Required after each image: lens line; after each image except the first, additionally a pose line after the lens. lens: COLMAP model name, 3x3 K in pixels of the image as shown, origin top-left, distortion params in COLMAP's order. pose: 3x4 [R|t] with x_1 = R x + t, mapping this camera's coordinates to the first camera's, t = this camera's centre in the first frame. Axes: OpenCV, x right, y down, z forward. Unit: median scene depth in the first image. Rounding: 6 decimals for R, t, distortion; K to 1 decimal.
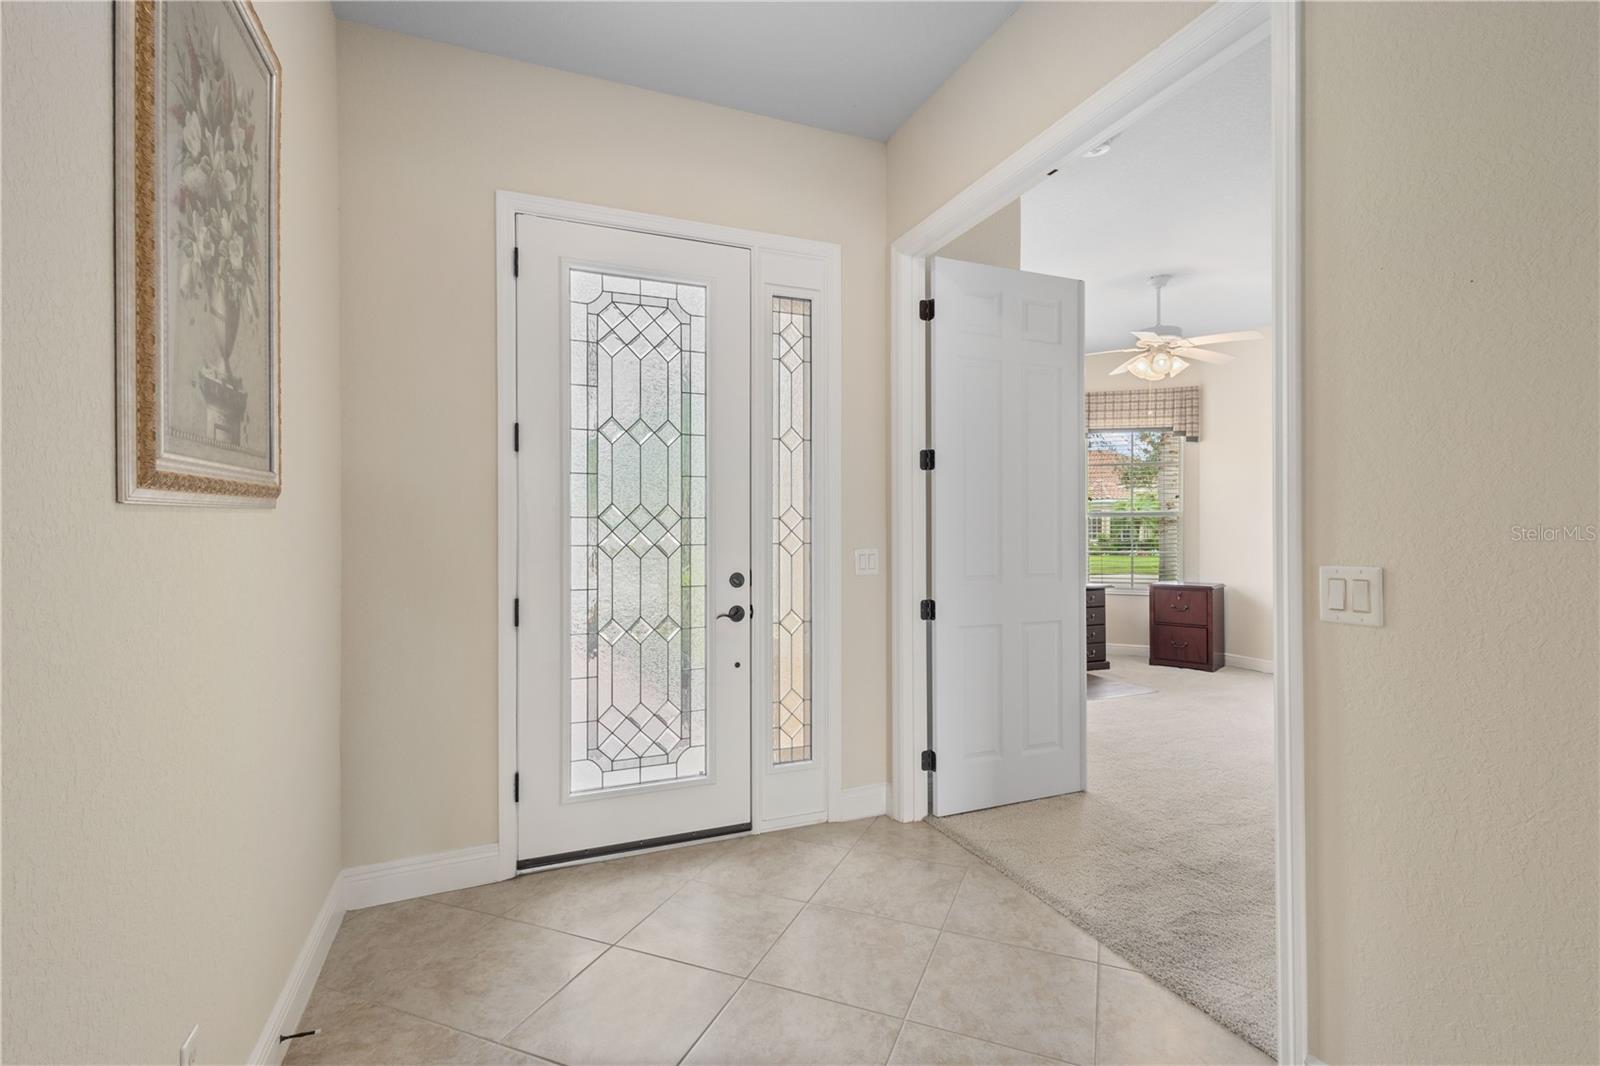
lens RADIAL K [[730.5, 0, 801.3], [0, 730.5, 529.1], [0, 0, 1]] dist [0.002342, -0.002402]
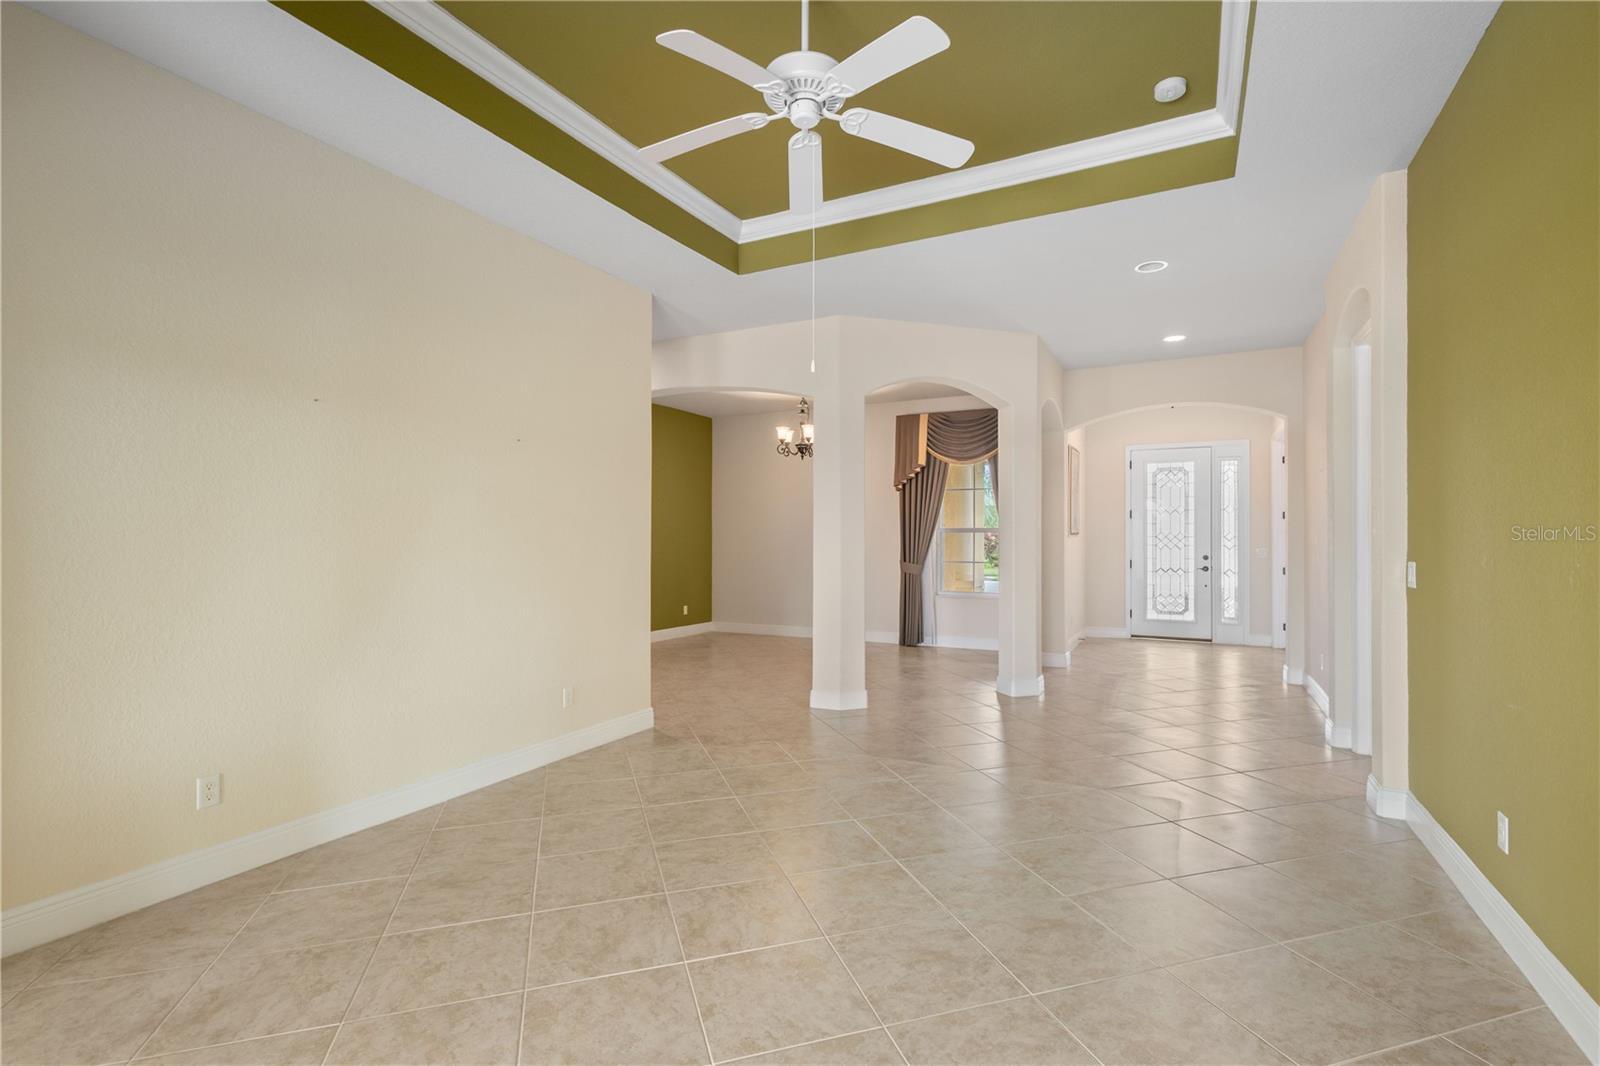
lens RADIAL K [[730.5, 0, 800.4], [0, 730.5, 533.2], [0, 0, 1]] dist [0.002342, -0.002402]
pose [[0.644468, -0.003923, -0.764621, 1.185038], [-0.001013, 0.999982, -0.005984, -0.010988], [0.764630, 0.004631, 0.644452, -2.309719]]
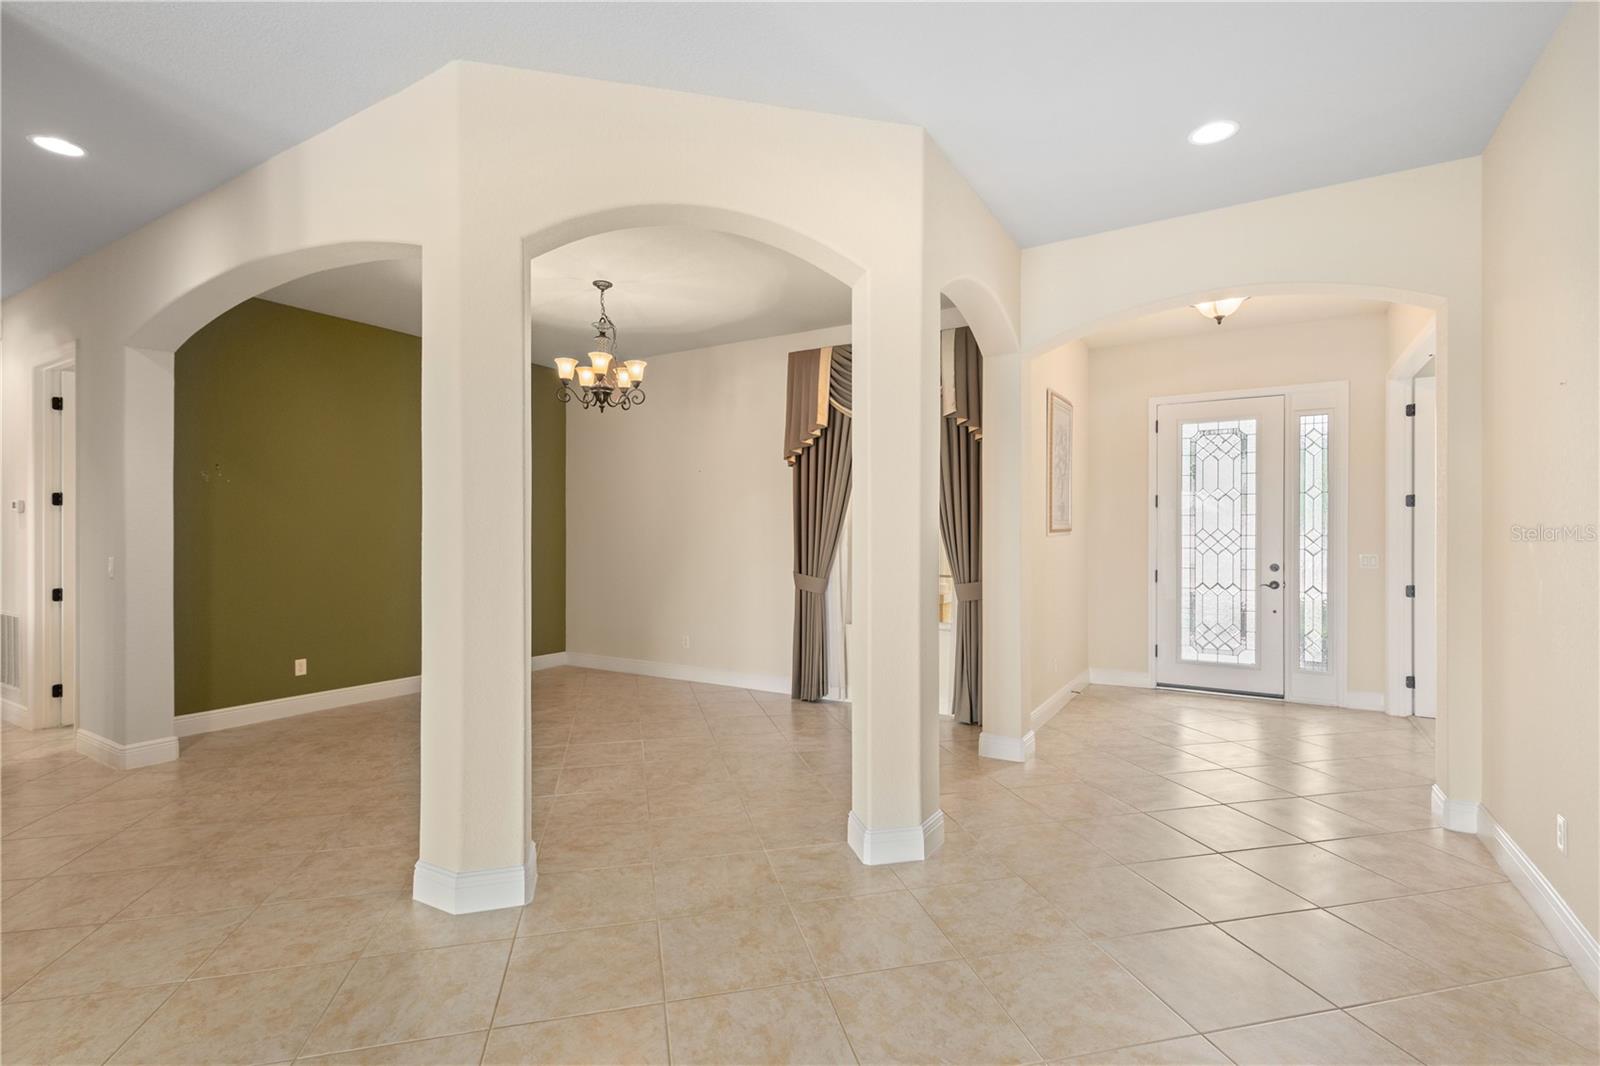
lens RADIAL K [[730.5, 0, 793.8], [0, 730.5, 535.0], [0, 0, 1]] dist [0.002342, -0.002402]
pose [[0.589341, 0.002949, -0.807879, 0.755710], [-0.001325, 0.999996, 0.002684, -0.020913], [0.807883, -0.000511, 0.589343, -1.219191]]
